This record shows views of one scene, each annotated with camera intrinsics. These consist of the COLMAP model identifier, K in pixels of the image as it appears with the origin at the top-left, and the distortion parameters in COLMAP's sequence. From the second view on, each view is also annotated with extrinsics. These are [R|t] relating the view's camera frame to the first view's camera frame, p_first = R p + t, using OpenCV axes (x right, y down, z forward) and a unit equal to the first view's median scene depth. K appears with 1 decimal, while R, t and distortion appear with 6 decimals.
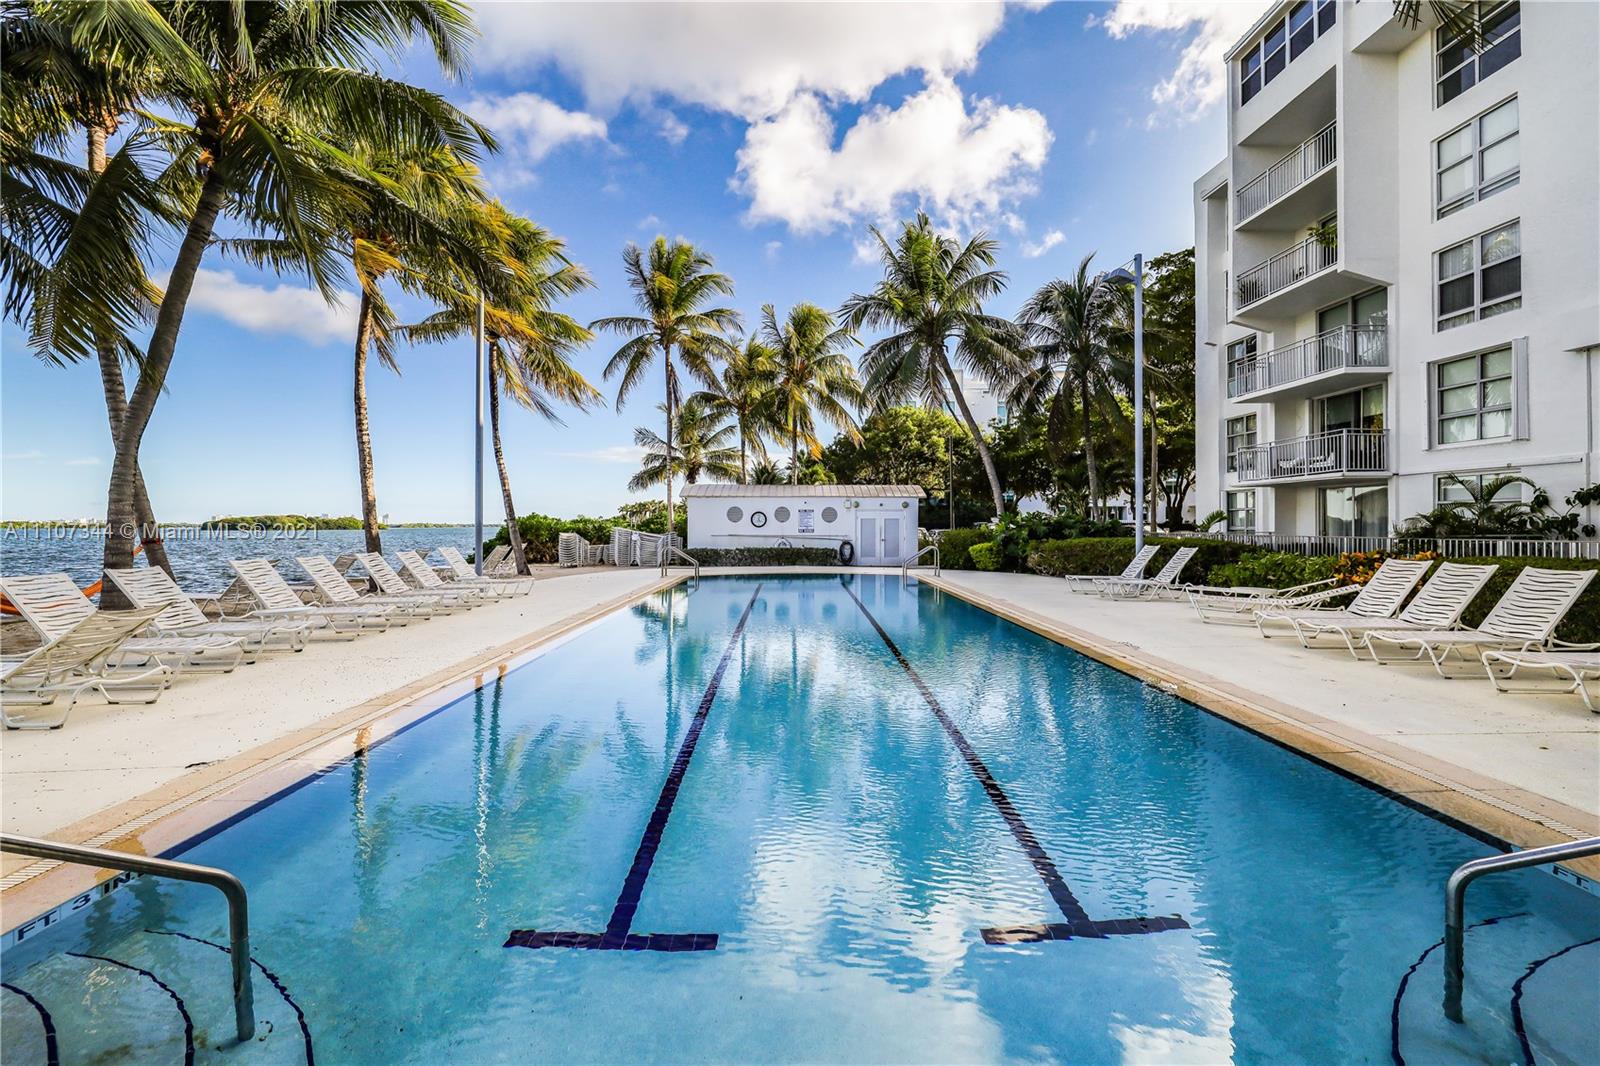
lens RADIAL K [[664.0, 0, 799.4], [0, 664.0, 525.7], [0, 0, 1]] dist [-0.018359, -0.000069]
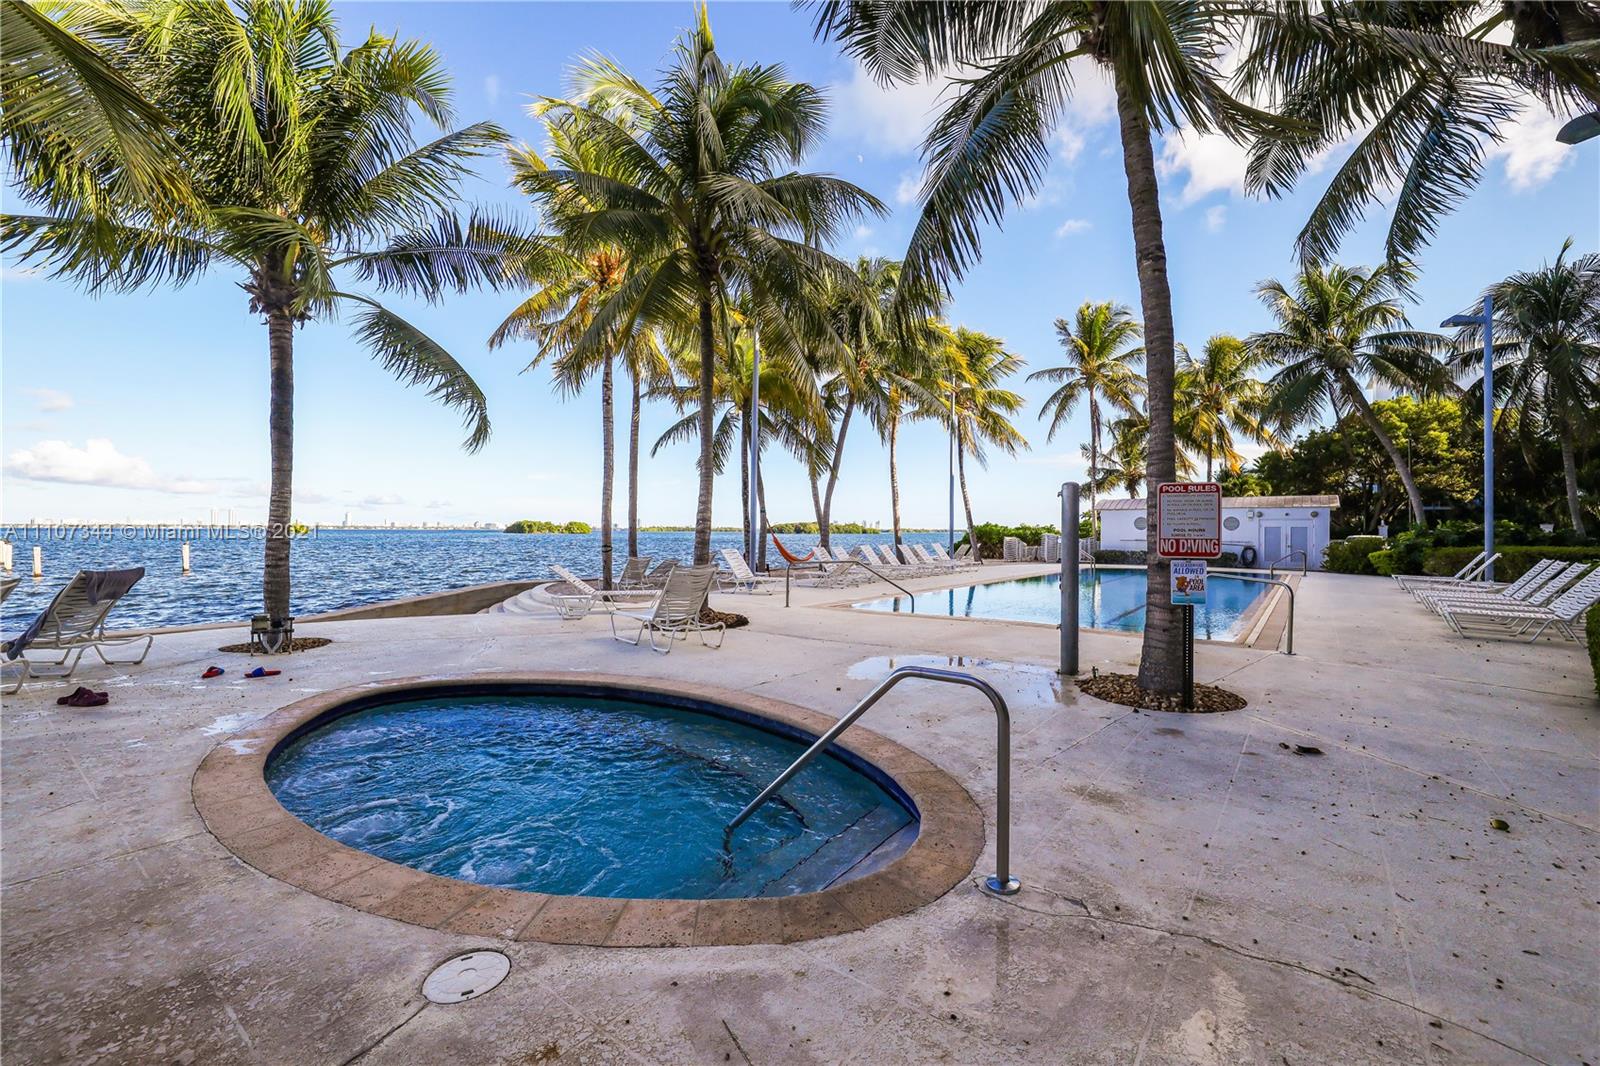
lens RADIAL K [[664.0, 0, 799.4], [0, 664.0, 525.7], [0, 0, 1]] dist [-0.018359, -0.000069]
pose [[0.781364, 0.000385, -0.624075, 0.166017], [-0.005707, 0.999962, -0.006528, -0.000941], [0.624049, 0.008662, 0.781337, -0.349144]]
